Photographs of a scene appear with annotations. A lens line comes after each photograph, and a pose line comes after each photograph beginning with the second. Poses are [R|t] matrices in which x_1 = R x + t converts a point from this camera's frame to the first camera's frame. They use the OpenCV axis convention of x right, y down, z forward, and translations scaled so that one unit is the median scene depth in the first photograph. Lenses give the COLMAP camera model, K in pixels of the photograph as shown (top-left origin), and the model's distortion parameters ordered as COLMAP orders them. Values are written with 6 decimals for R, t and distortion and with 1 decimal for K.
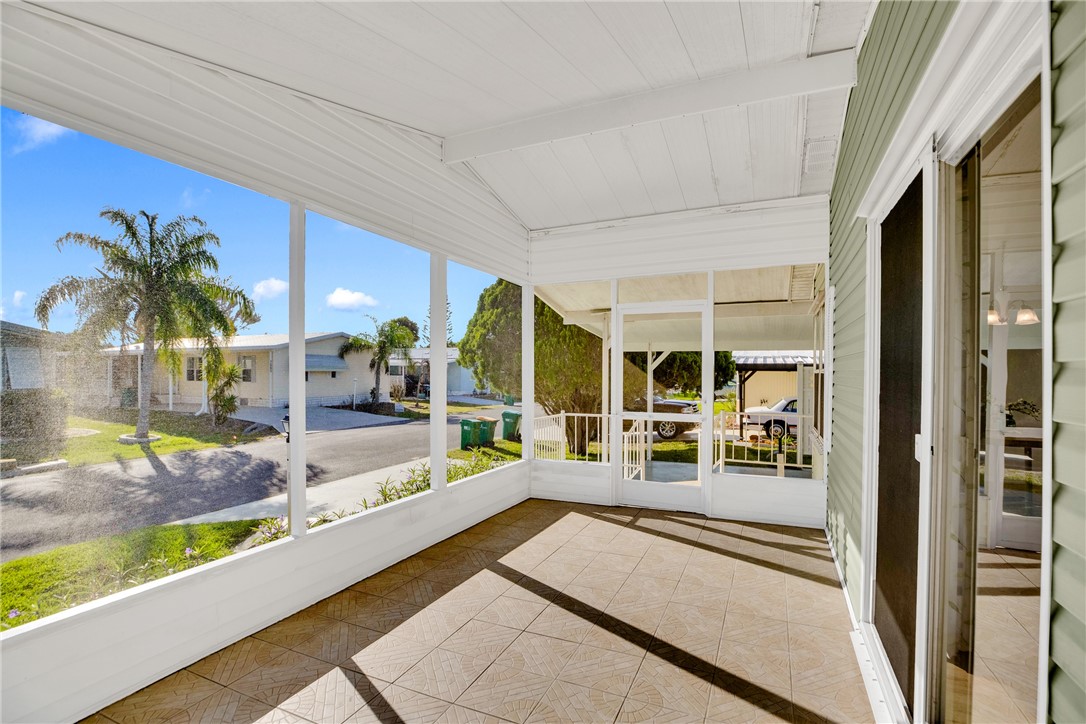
lens RADIAL K [[502.9, 0, 545.1], [0, 502.9, 369.9], [0, 0, 1]] dist [-0.000809, -0.000133]
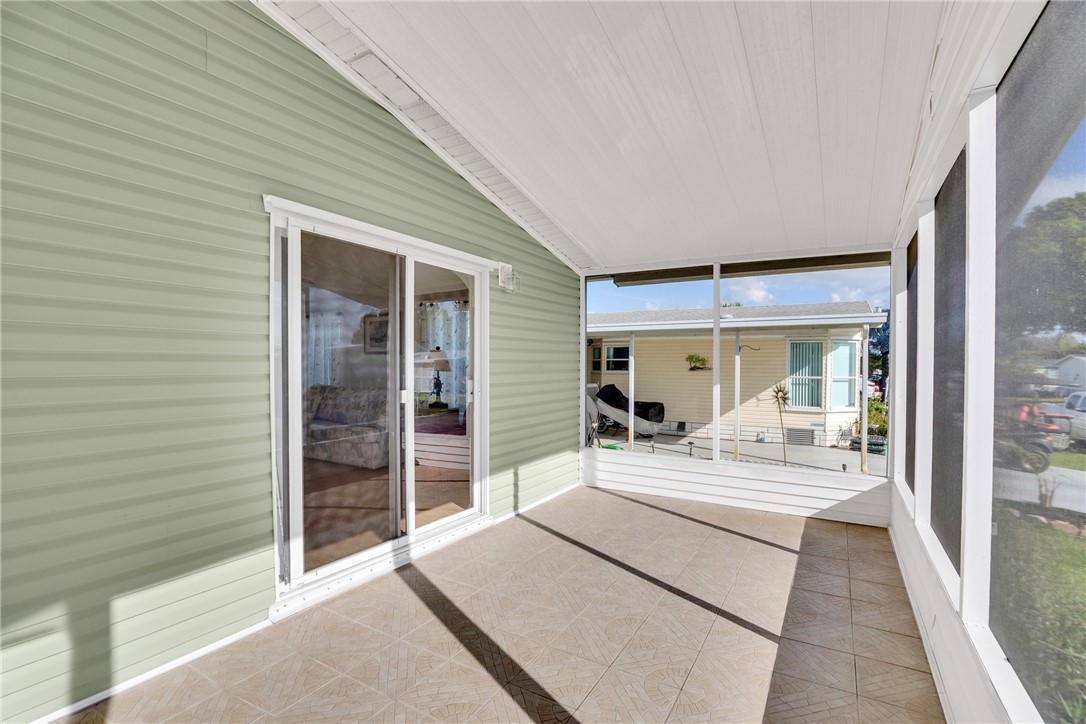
lens RADIAL K [[502.9, 0, 545.1], [0, 502.9, 369.9], [0, 0, 1]] dist [-0.000809, -0.000133]
pose [[-0.993826, -0.013889, 0.110073, -0.022033], [-0.012252, 0.999804, 0.015536, 0.009133], [-0.110268, 0.014091, -0.993802, 1.964964]]
